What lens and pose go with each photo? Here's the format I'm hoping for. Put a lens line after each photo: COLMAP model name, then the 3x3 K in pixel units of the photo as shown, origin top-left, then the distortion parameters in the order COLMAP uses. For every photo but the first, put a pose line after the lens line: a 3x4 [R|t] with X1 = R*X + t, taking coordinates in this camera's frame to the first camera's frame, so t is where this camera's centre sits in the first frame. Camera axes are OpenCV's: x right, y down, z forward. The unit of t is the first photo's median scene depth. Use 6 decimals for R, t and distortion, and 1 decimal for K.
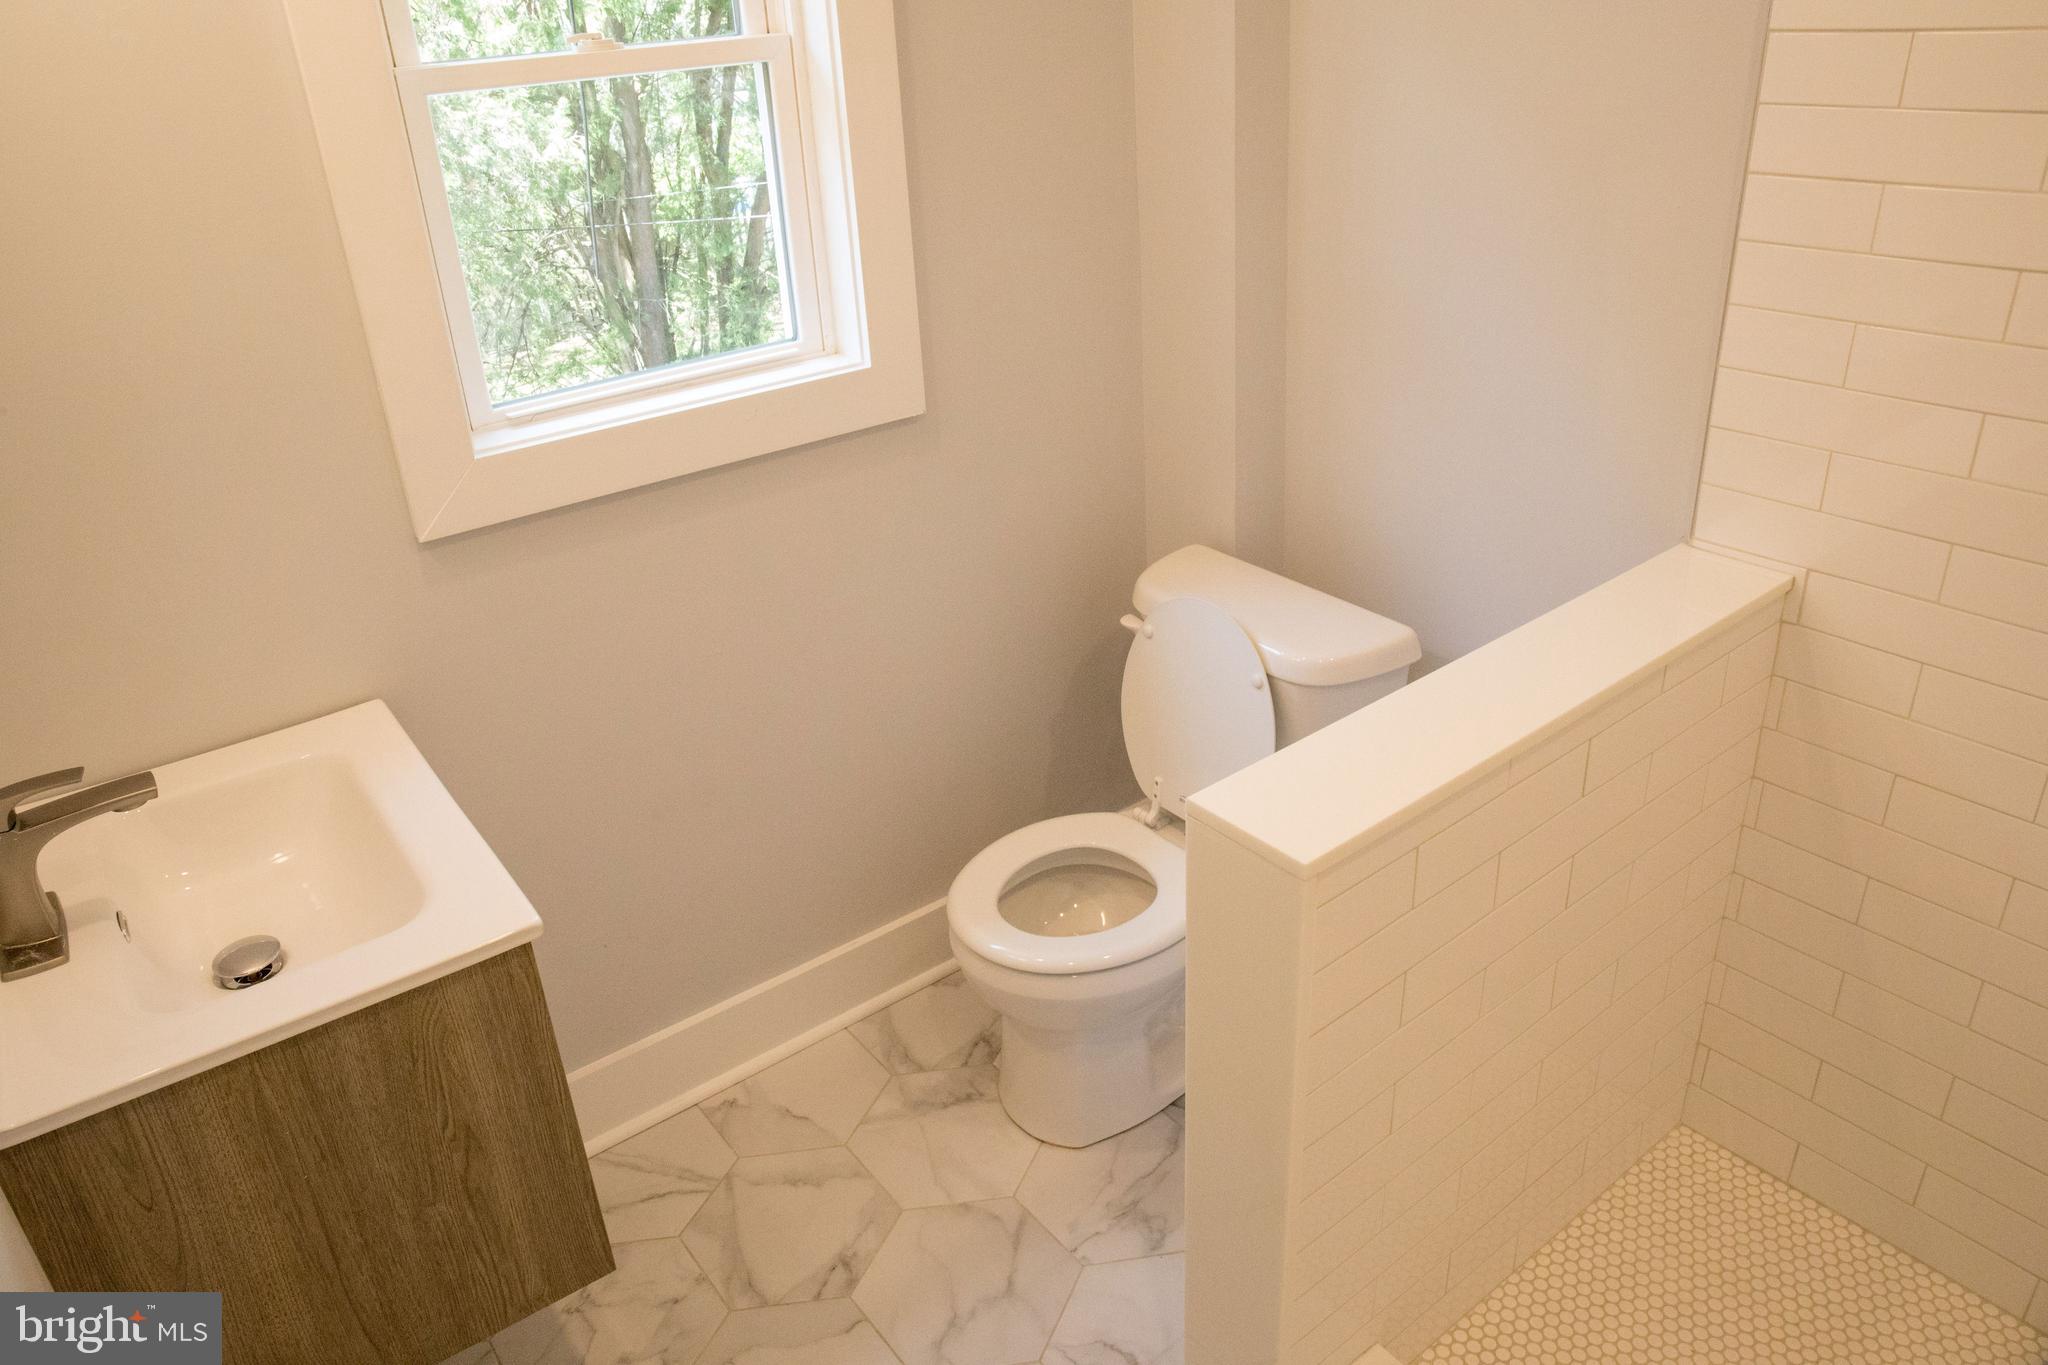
lens RADIAL K [[1418.7, 0, 997.6], [0, 1418.7, 655.1], [0, 0, 1]] dist [-0.105545, 0.086536]
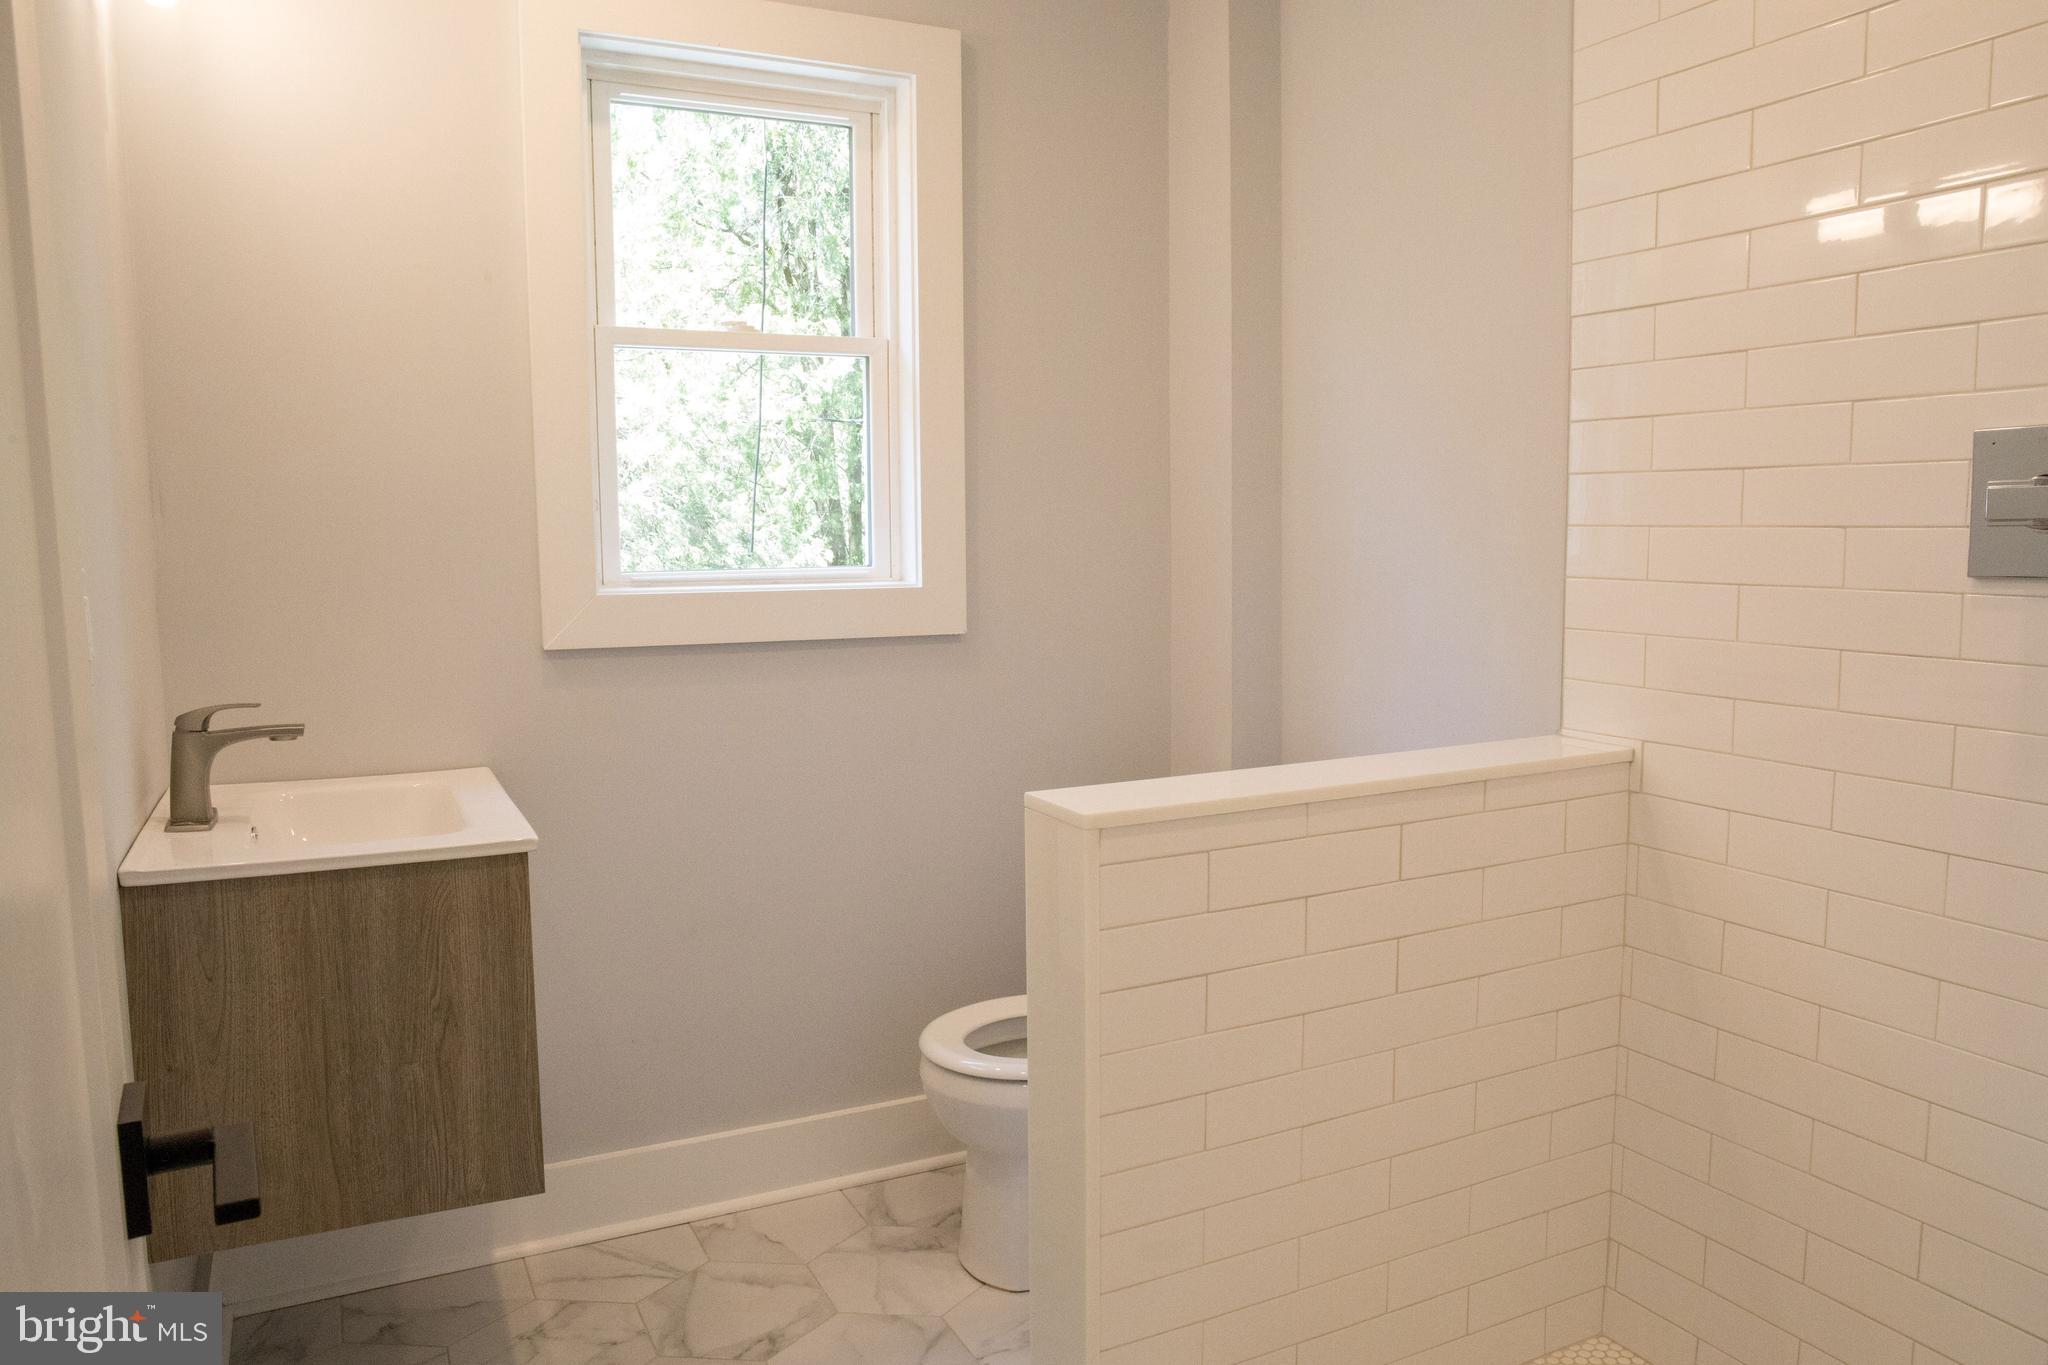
lens RADIAL K [[1446.2, 0, 1011.0], [0, 1446.2, 656.6], [0, 0, 1]] dist [-0.108753, 0.105558]
pose [[0.982802, 0.073670, -0.169328, 0.221839], [-0.125269, 0.939697, -0.318239, 0.268051], [0.135673, 0.333978, 0.932766, -0.175907]]
